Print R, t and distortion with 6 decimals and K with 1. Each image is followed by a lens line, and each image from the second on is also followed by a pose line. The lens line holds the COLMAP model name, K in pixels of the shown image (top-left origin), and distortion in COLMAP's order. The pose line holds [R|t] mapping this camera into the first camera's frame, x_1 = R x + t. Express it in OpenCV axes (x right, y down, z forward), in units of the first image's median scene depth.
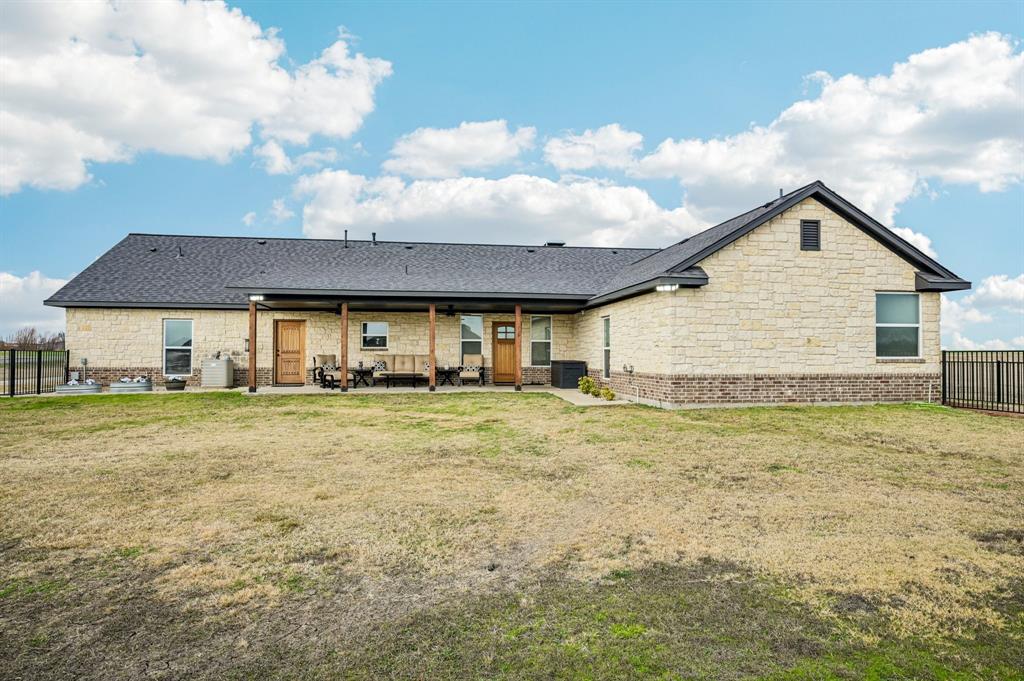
lens RADIAL K [[599.8, 0, 512.0], [0, 599.8, 340.5], [0, 0, 1]] dist [0.000878, 0.000393]
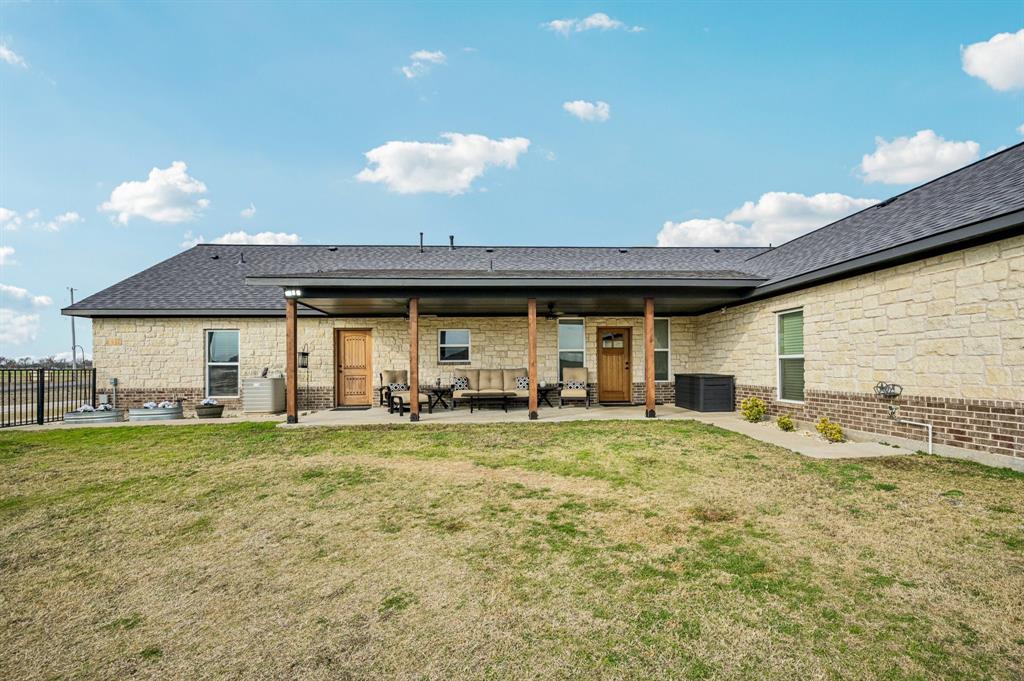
lens RADIAL K [[449.5, 0, 509.8], [0, 449.5, 356.3], [0, 0, 1]] dist [-0.000749, -0.000063]
pose [[0.994830, -0.014804, -0.100469, -0.096994], [0.014671, 0.999890, -0.002062, 0.008424], [0.100489, 0.000577, 0.994938, 0.417927]]
